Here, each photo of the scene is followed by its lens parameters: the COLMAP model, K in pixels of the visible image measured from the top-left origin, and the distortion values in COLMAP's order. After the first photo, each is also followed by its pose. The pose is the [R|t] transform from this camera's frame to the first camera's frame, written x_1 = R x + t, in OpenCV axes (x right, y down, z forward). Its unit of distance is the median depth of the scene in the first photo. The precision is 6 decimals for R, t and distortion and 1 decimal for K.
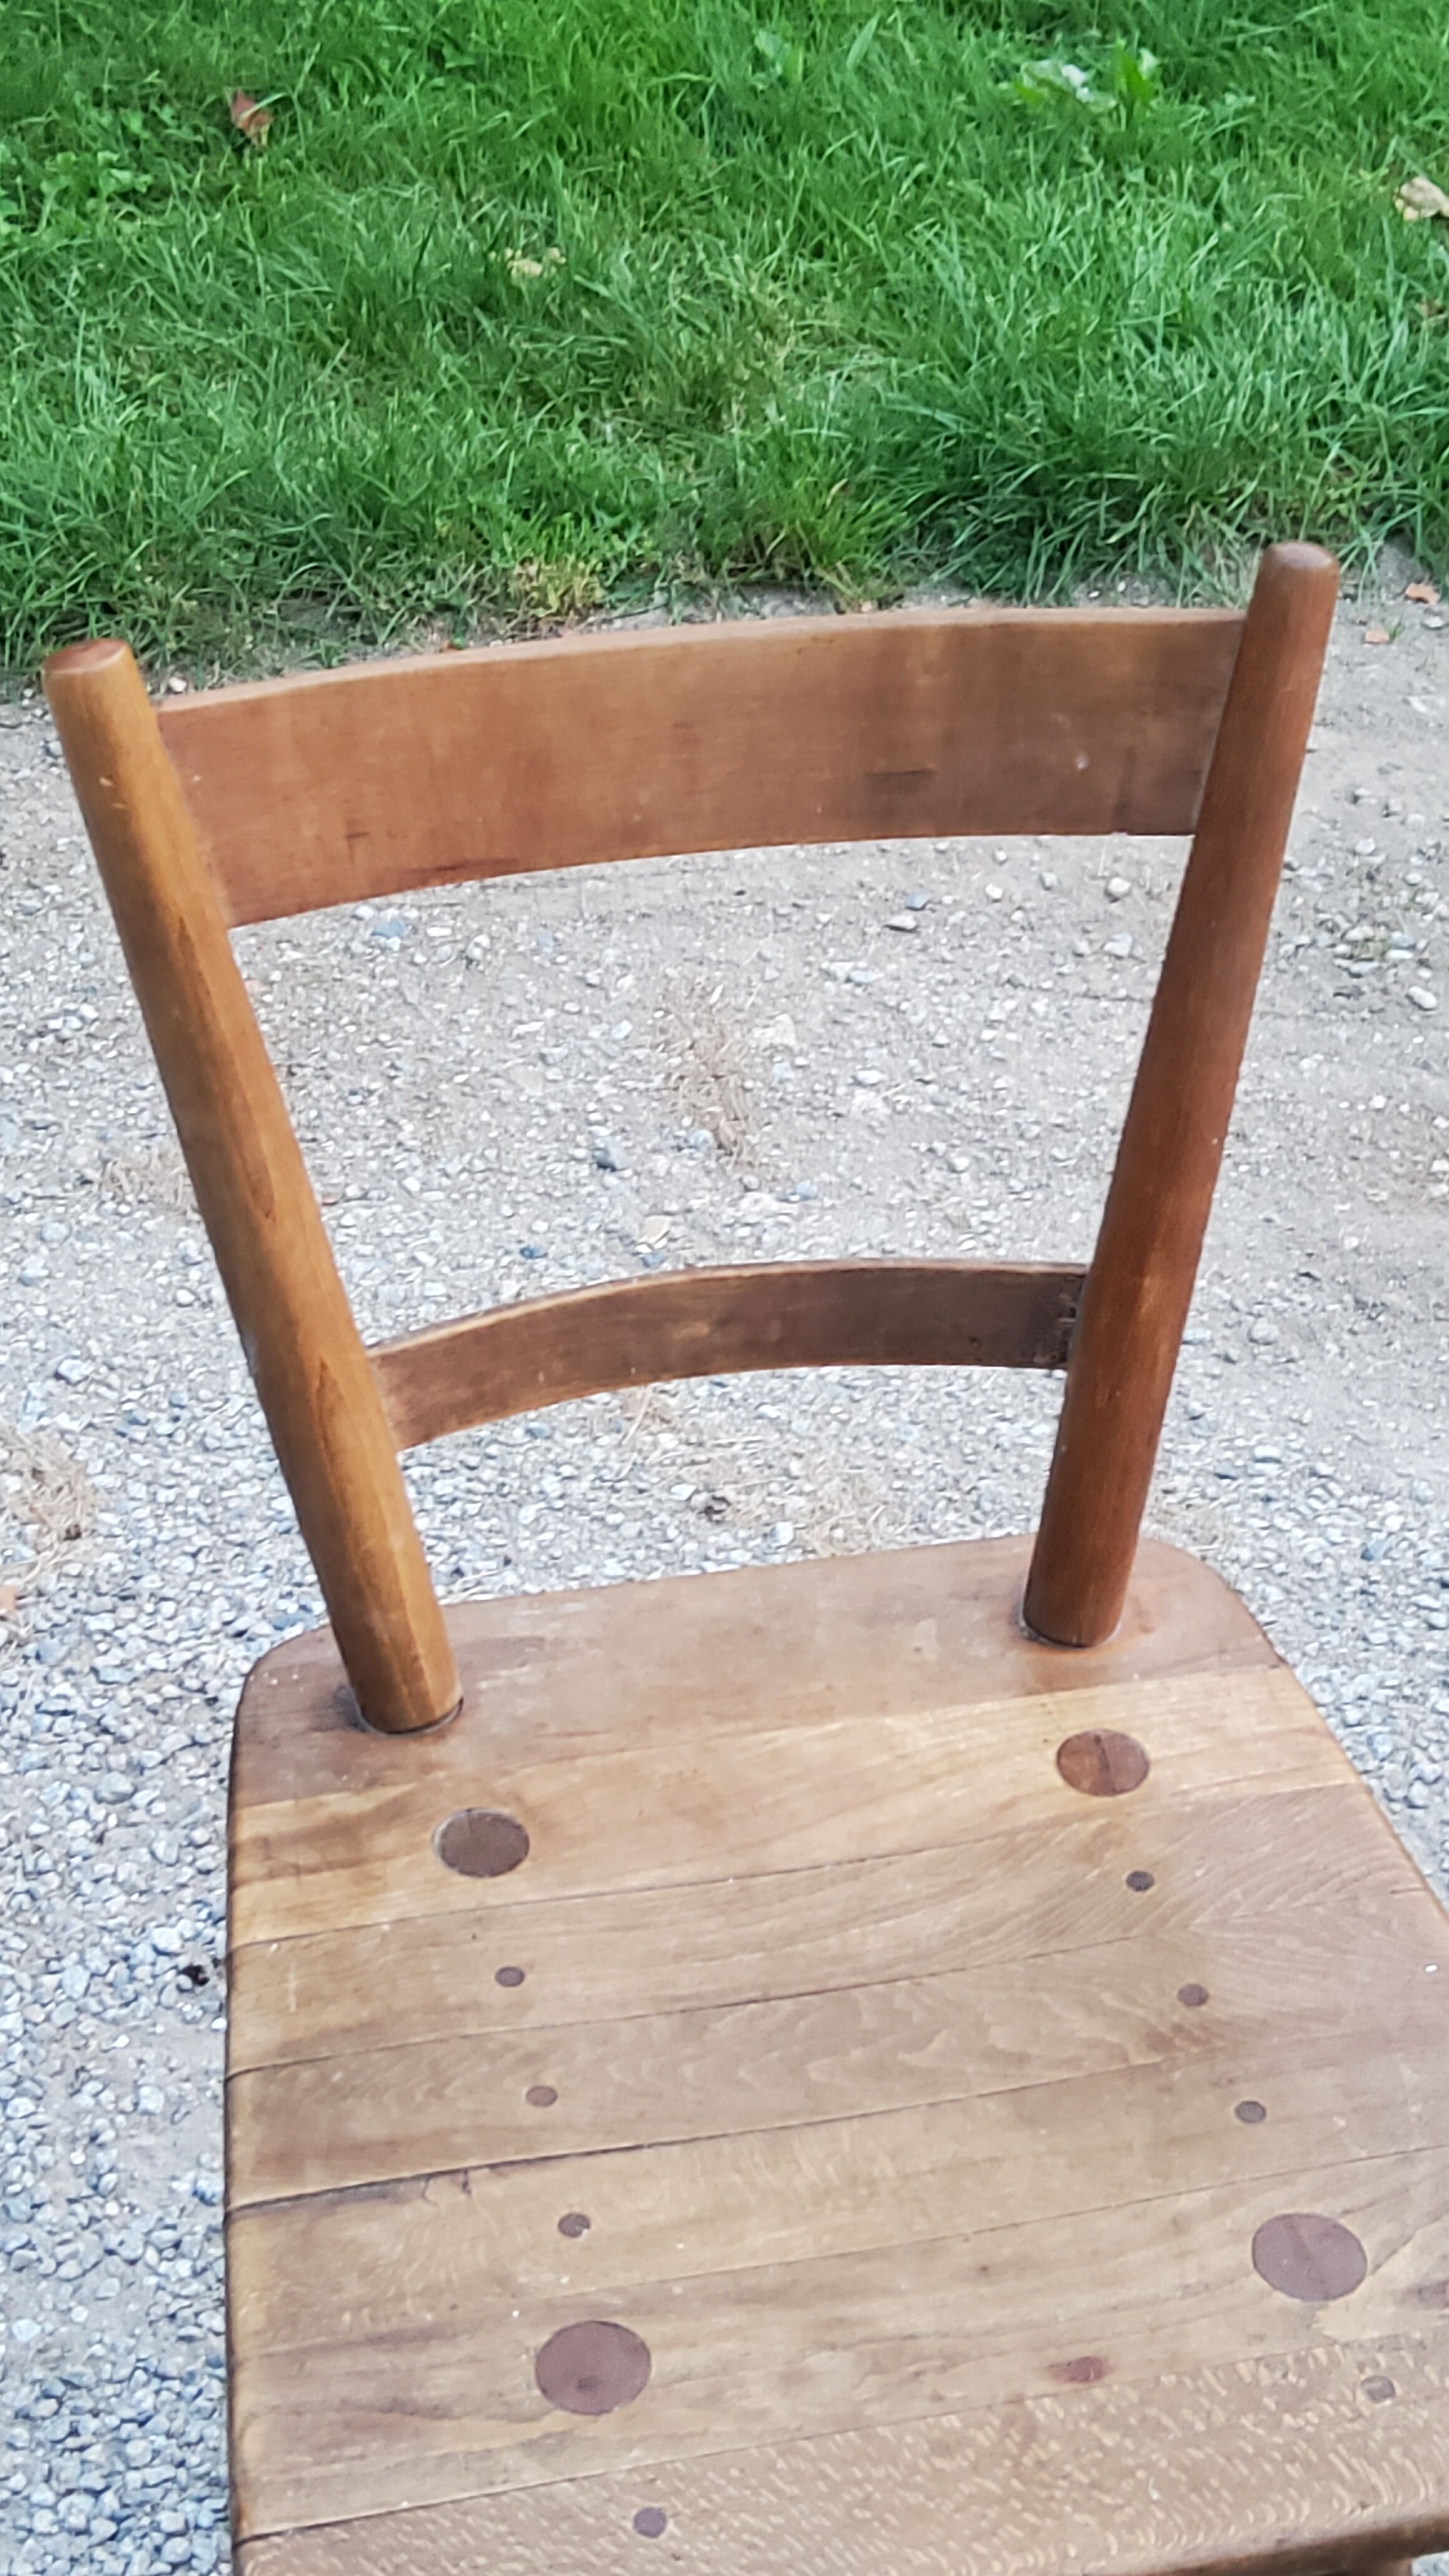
lens RADIAL K [[3786.0, 0, 718.6], [0, 3786.0, 1263.8], [0, 0, 1]] dist [0.108889, 0.000000]
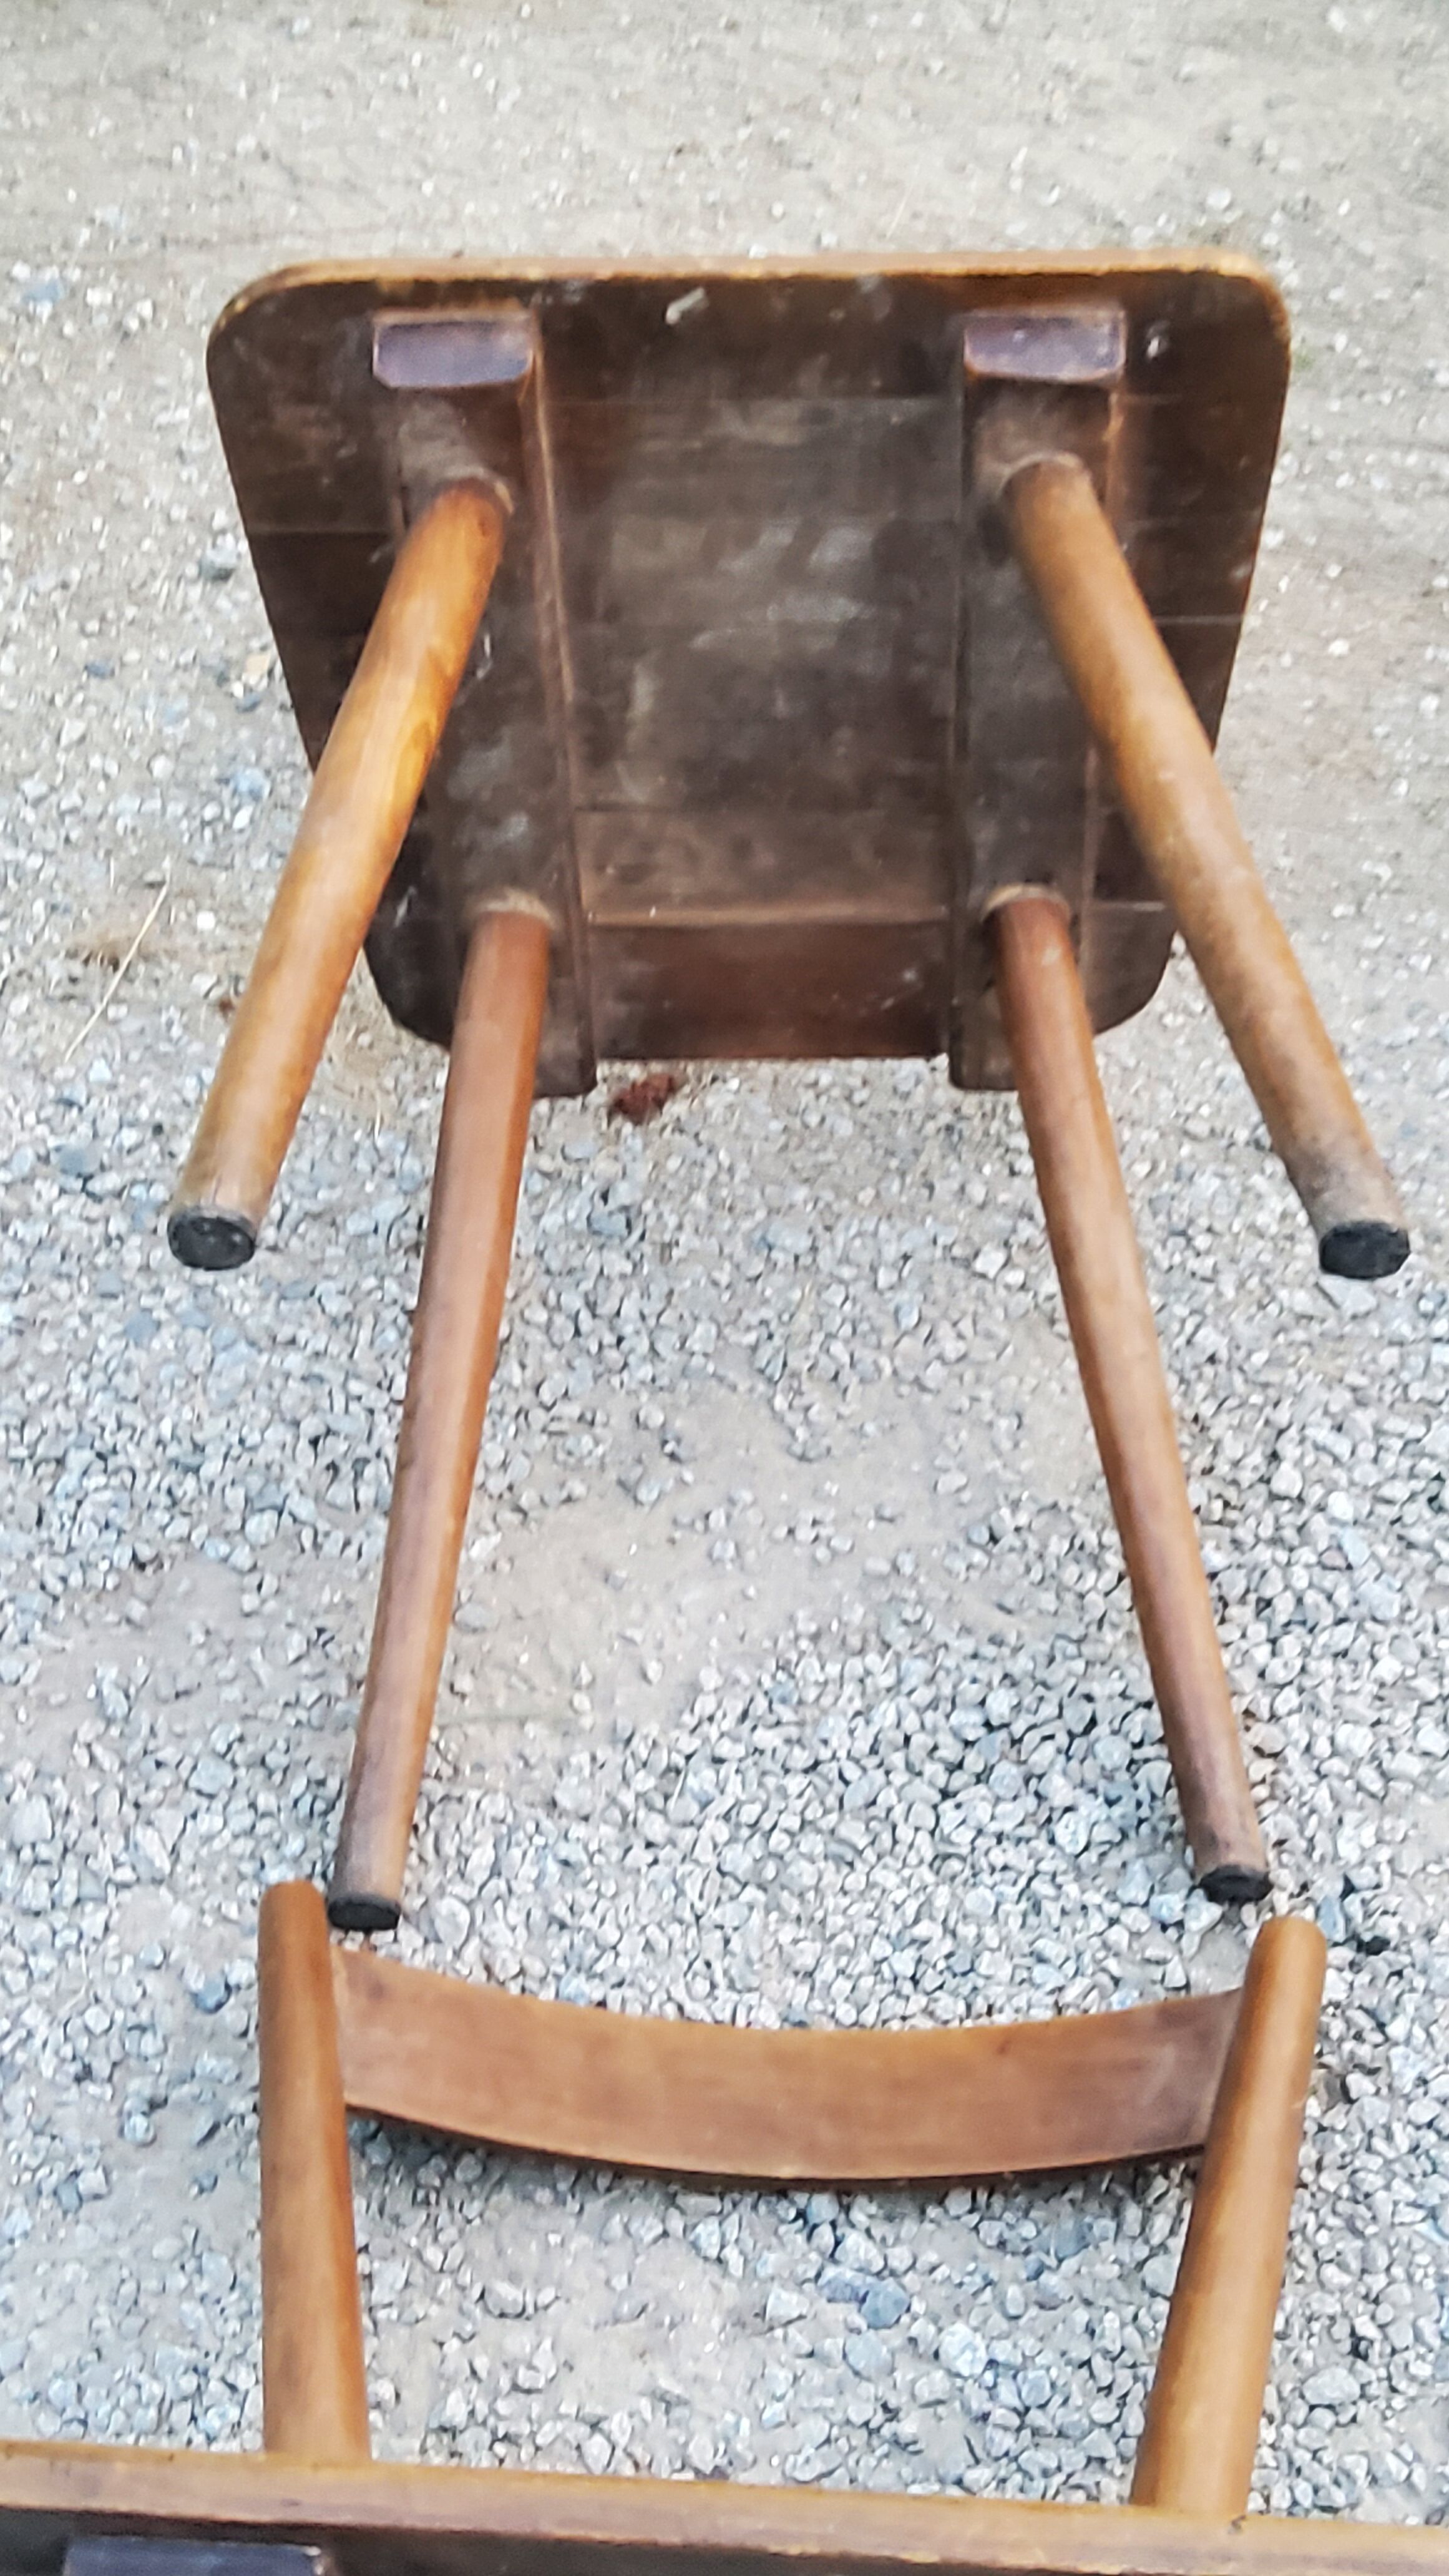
lens RADIAL K [[3786.0, 0, 720.8], [0, 3786.0, 1284.1], [0, 0, 1]] dist [0.108889, 0.000000]
pose [[0.991628, 0.043278, -0.121656, 0.206319], [-0.019775, 0.981945, 0.188130, -0.036876], [0.127602, -0.184149, 0.974580, 0.134058]]
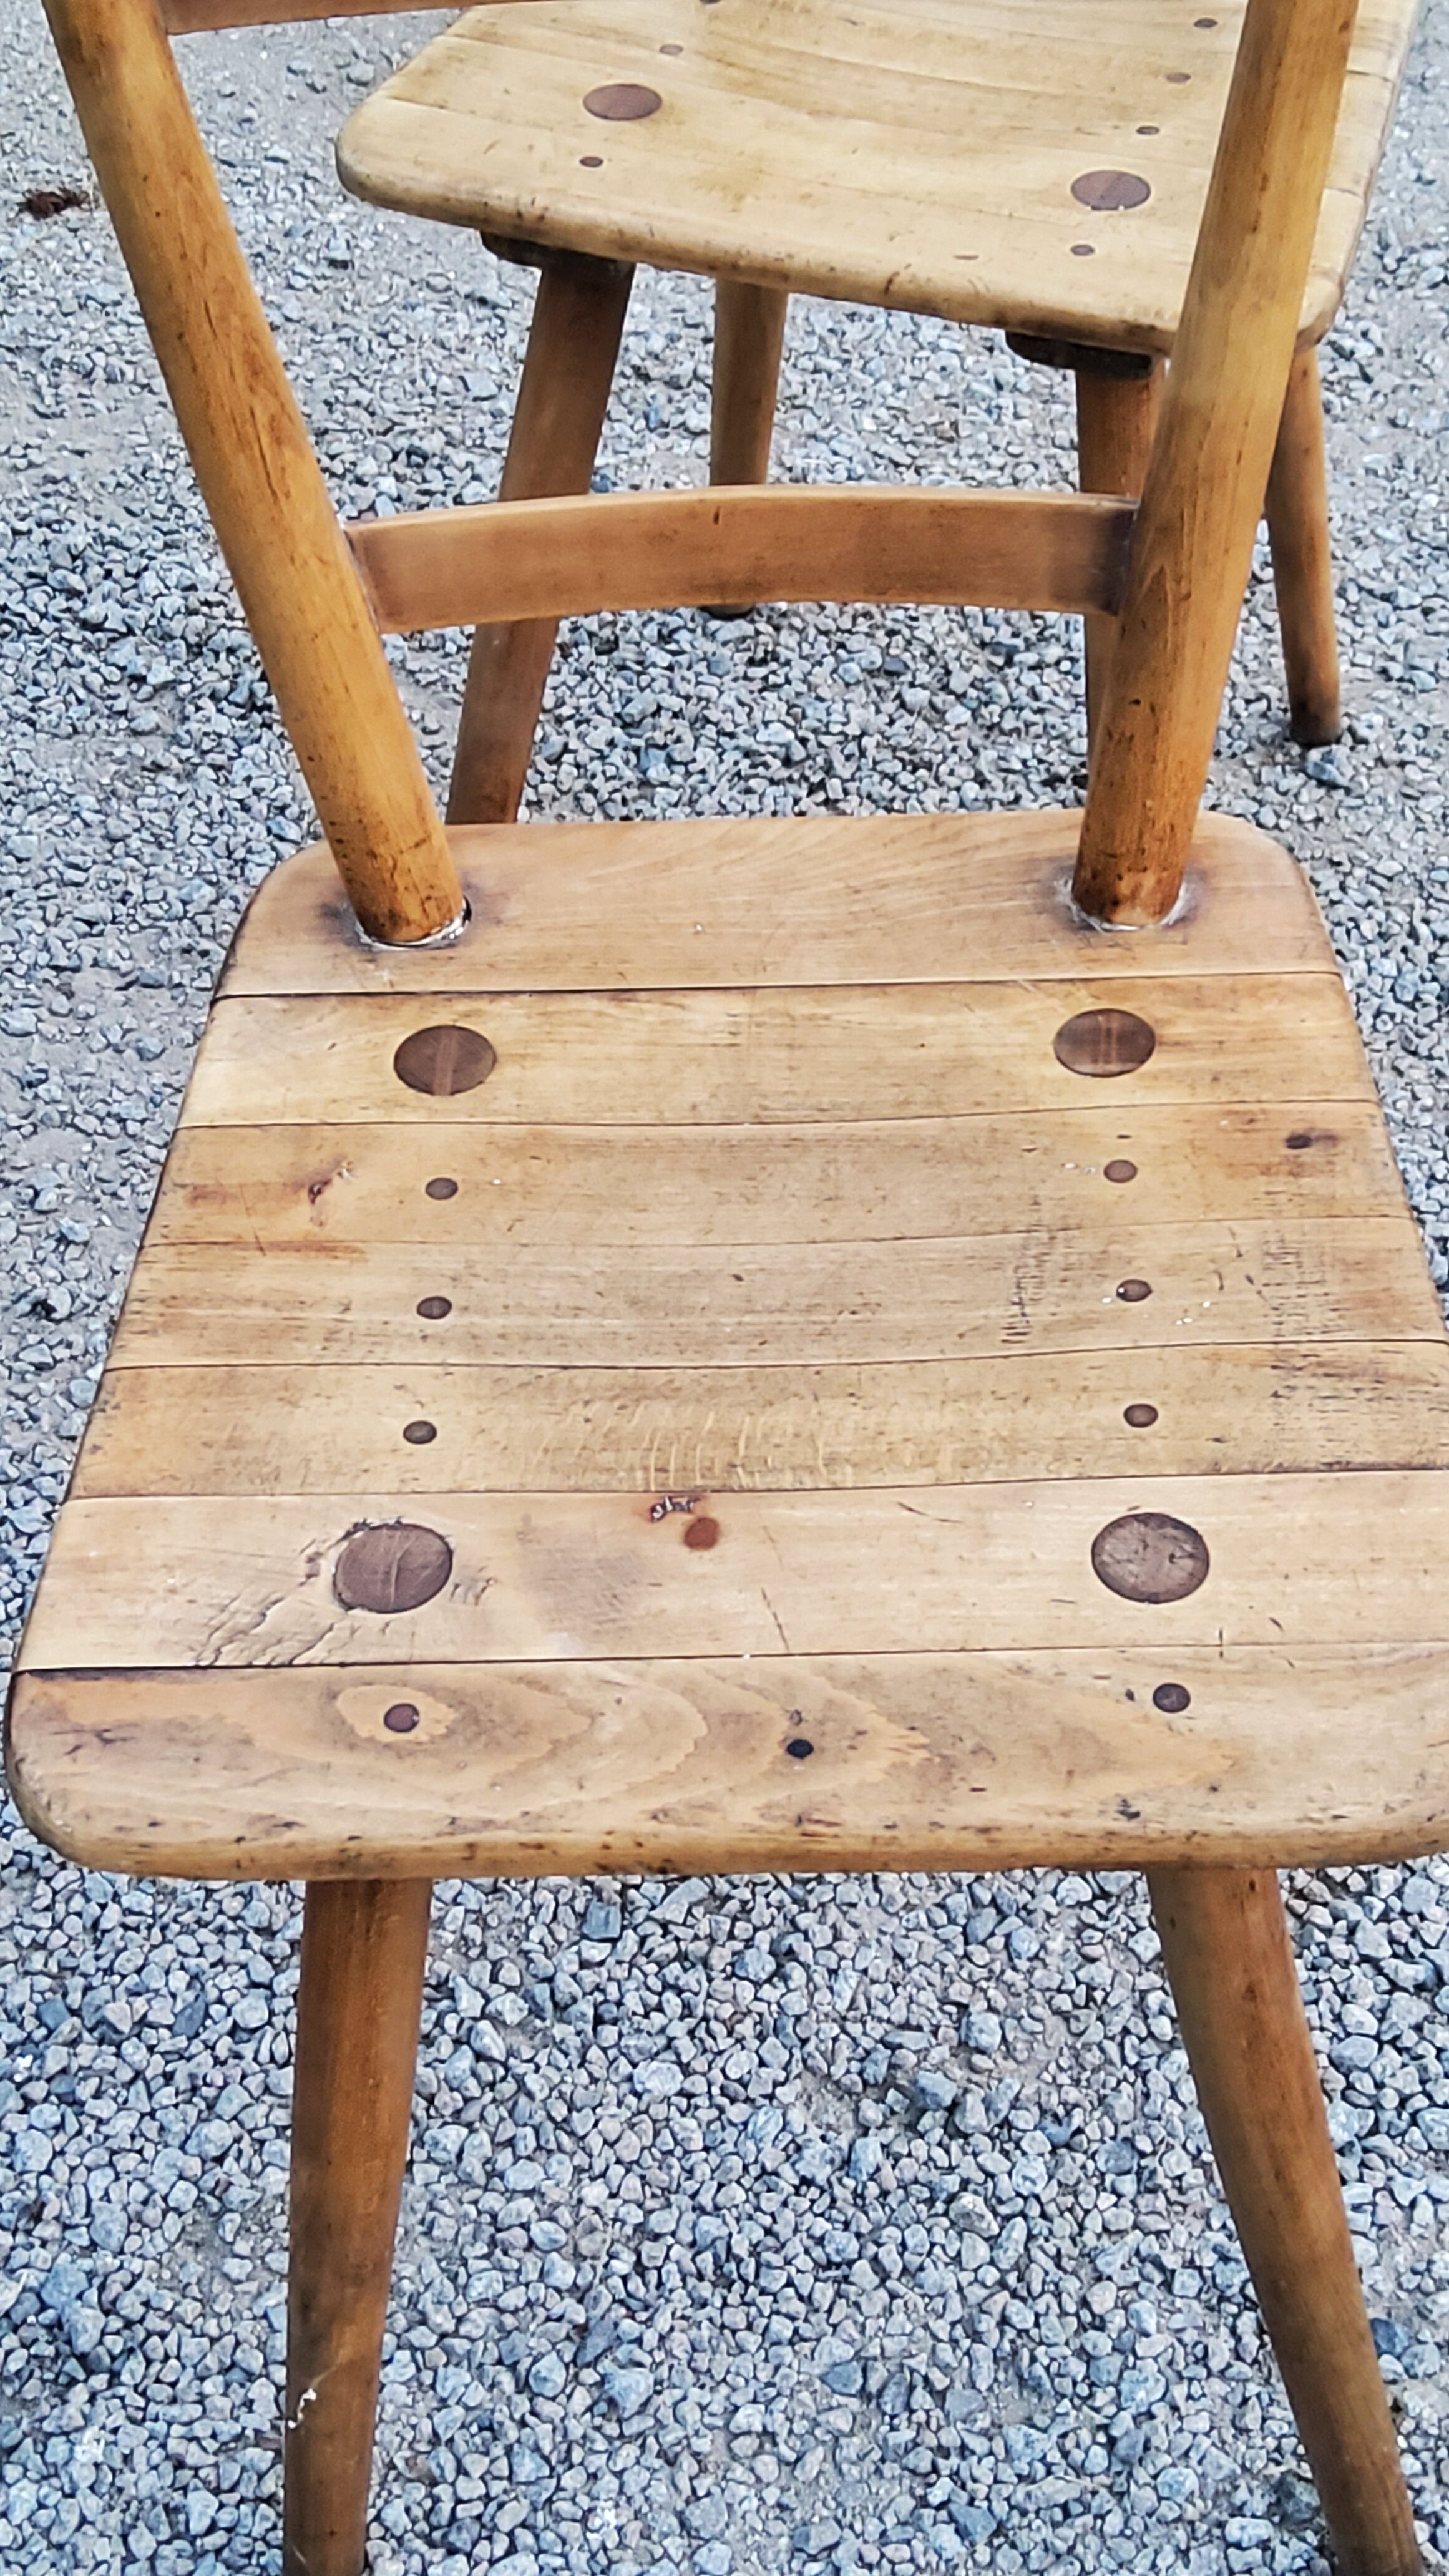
lens RADIAL K [[3786.0, 0, 746.9], [0, 3786.0, 1280.9], [0, 0, 1]] dist [0.108889, 0.000000]
pose [[0.947736, 0.213352, -0.237227, 0.600370], [-0.172935, 0.968345, 0.180004, 0.140962], [0.268122, -0.129571, 0.954632, -0.103994]]
